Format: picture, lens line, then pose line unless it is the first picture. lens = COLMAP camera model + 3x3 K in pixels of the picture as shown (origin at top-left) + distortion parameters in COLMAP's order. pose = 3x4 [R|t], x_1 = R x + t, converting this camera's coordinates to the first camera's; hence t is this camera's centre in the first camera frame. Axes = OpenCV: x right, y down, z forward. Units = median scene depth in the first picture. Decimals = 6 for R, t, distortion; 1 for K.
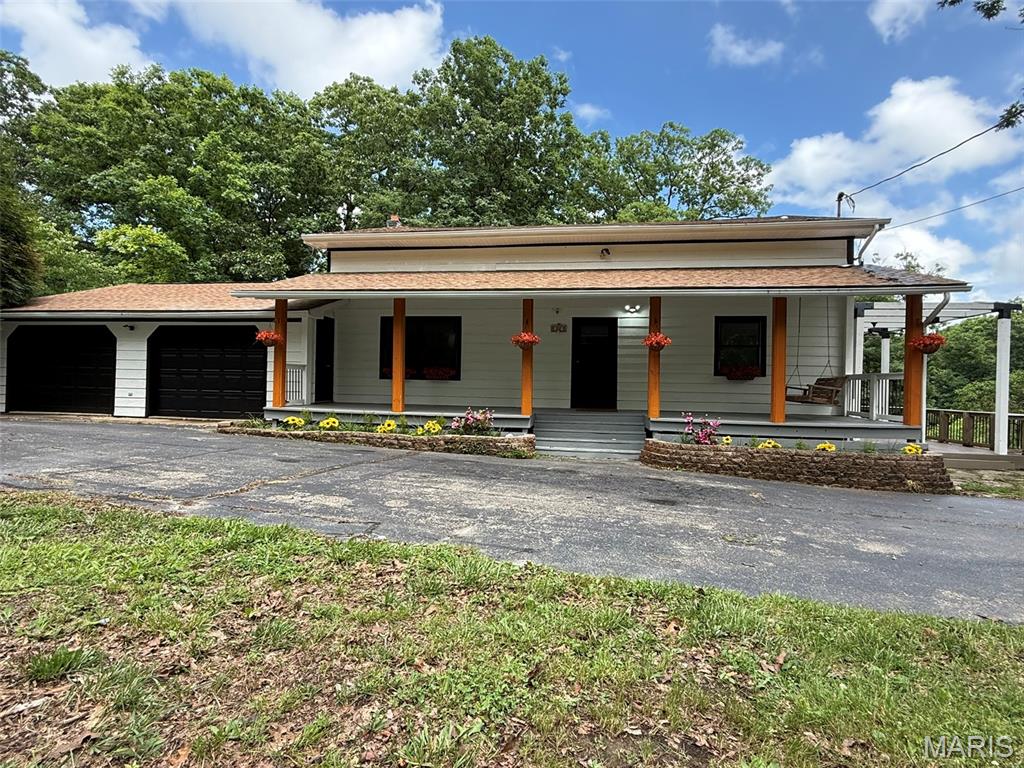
lens RADIAL K [[518.1, 0, 514.0], [0, 518.1, 383.2], [0, 0, 1]] dist [-0.000398, 0.000871]
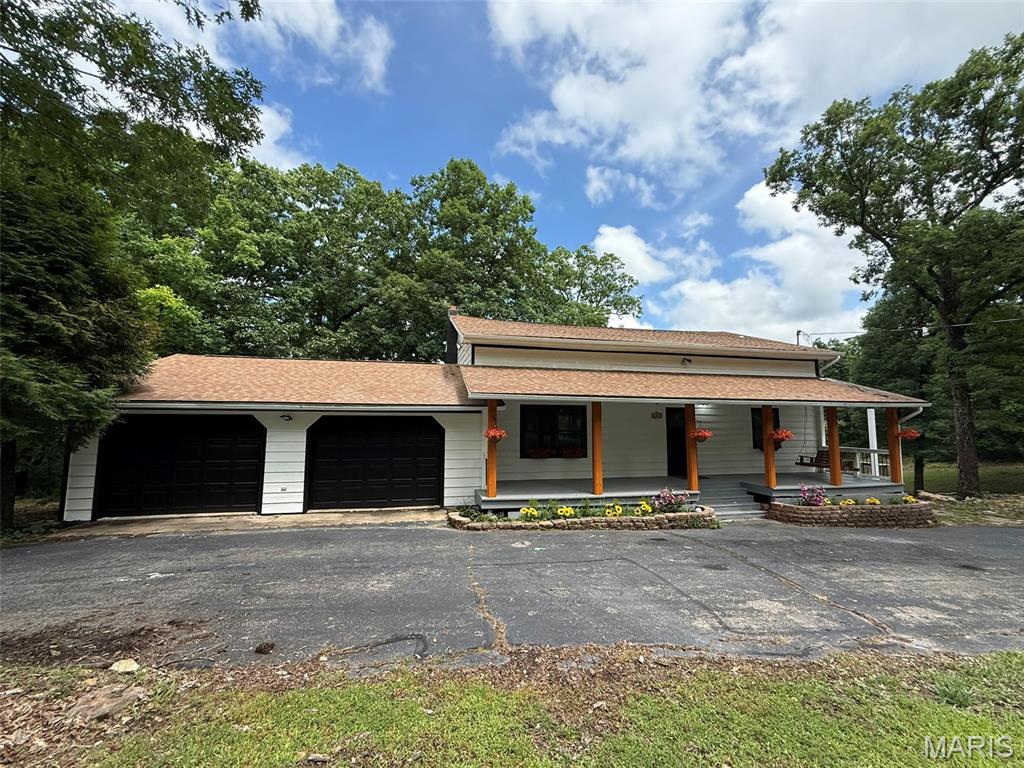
lens RADIAL K [[418.8, 0, 522.2], [0, 418.8, 383.9], [0, 0, 1]] dist [0.001809, 0.000177]
pose [[0.928270, 0.019039, 0.371419, -0.665514], [0.011134, 0.996818, -0.078925, -0.110461], [-0.371740, 0.077399, 0.925105, 0.129400]]
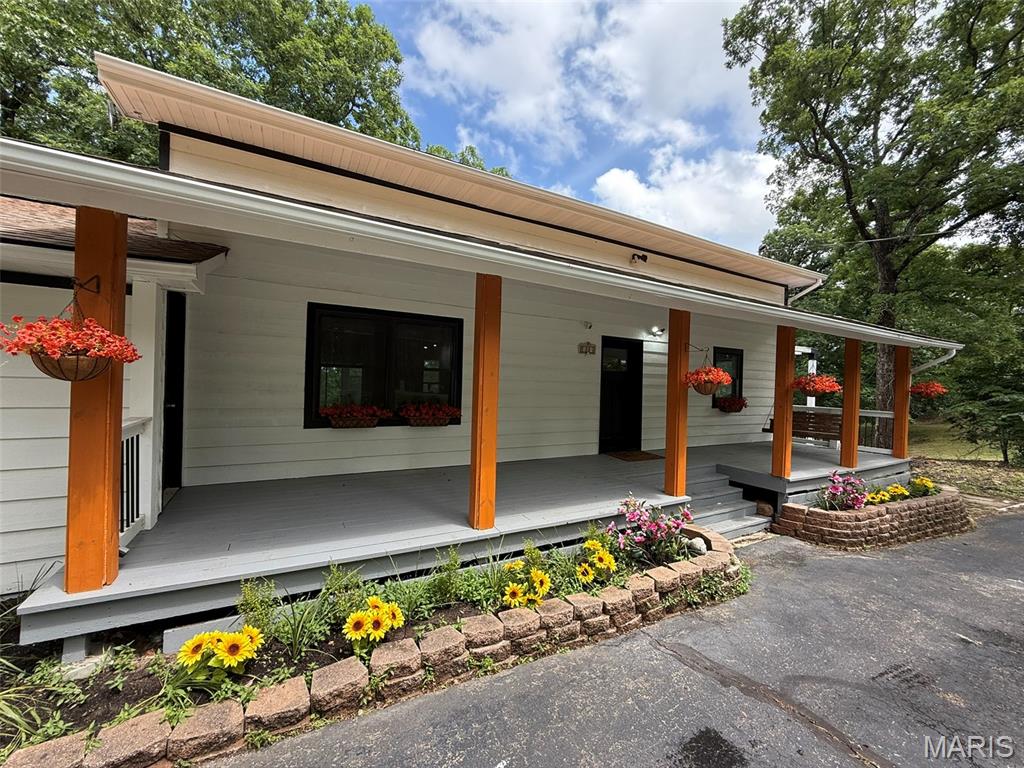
lens RADIAL K [[407.3, 0, 496.3], [0, 407.3, 386.2], [0, 0, 1]] dist [0.001906, 0.000174]
pose [[0.798478, -0.004819, 0.602004, -0.376351], [-0.009973, 0.999725, 0.021232, -0.065724], [-0.601941, -0.022957, 0.798211, 0.624802]]
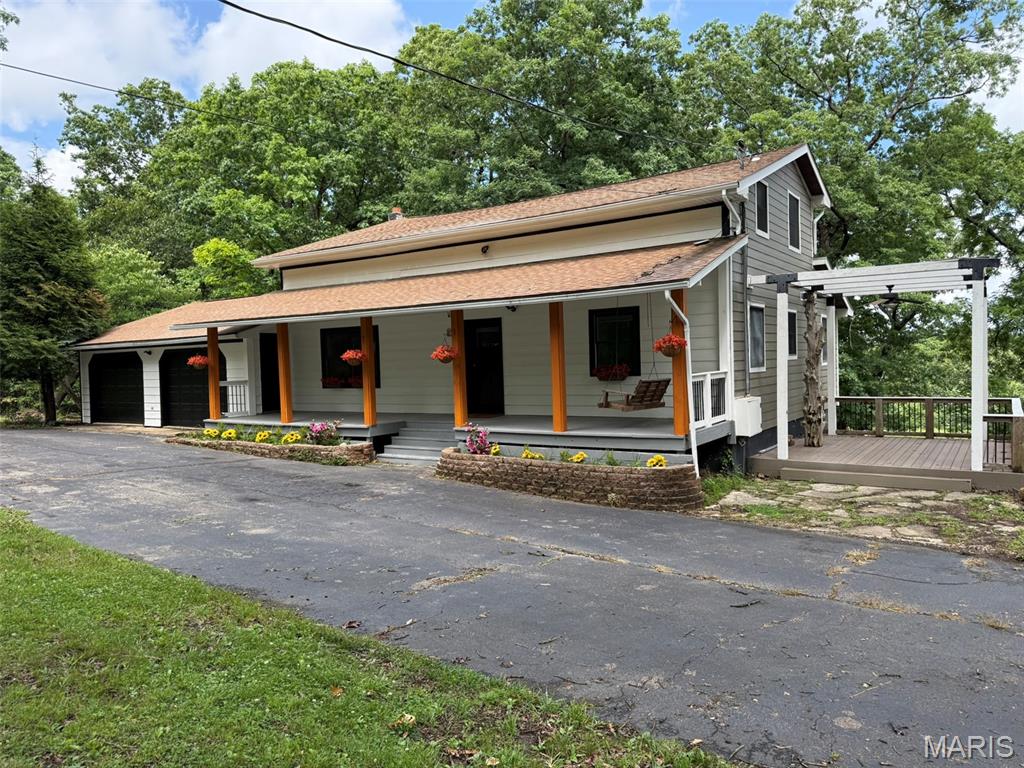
lens RADIAL K [[719.3, 0, 512.0], [0, 719.3, 384.0], [0, 0, 1]] dist [0.159775, -0.272958]
pose [[0.901794, -0.033055, -0.430900, 0.797163], [0.048716, 0.998491, 0.025357, -0.039446], [0.429411, -0.043859, 0.902044, -0.188303]]
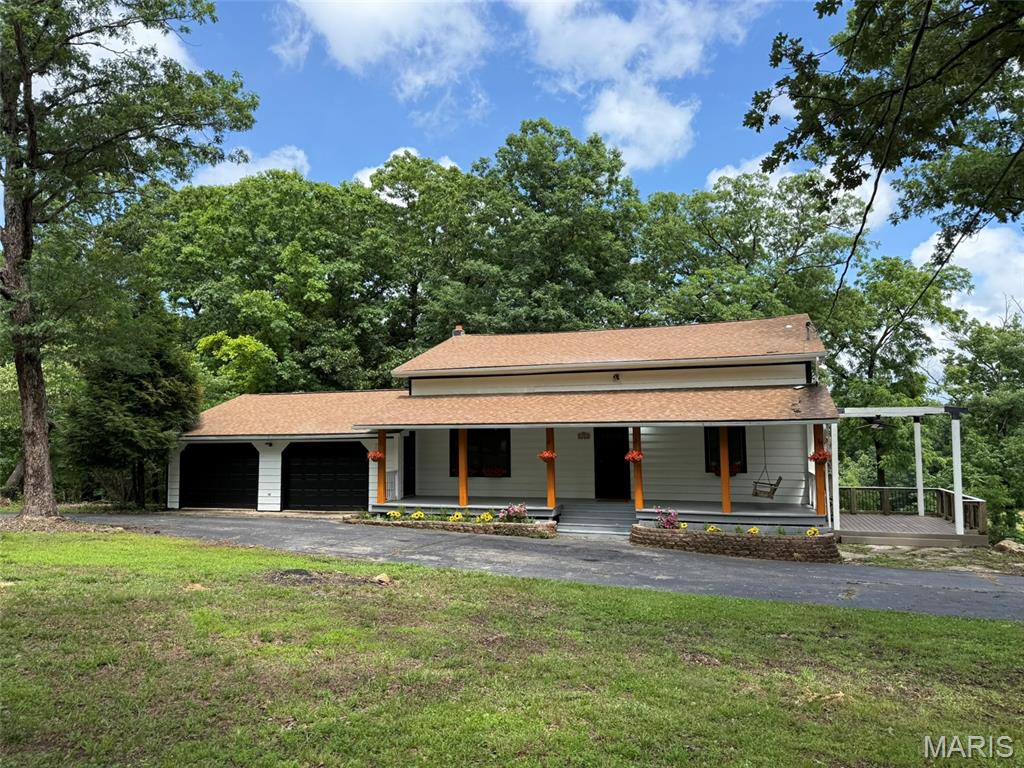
lens RADIAL K [[719.3, 0, 512.0], [0, 719.3, 384.0], [0, 0, 1]] dist [0.159775, -0.272958]
pose [[0.986432, -0.041301, -0.158892, 0.210127], [0.030403, 0.997054, -0.070418, -0.118492], [0.161332, 0.064631, 0.984782, -0.844428]]
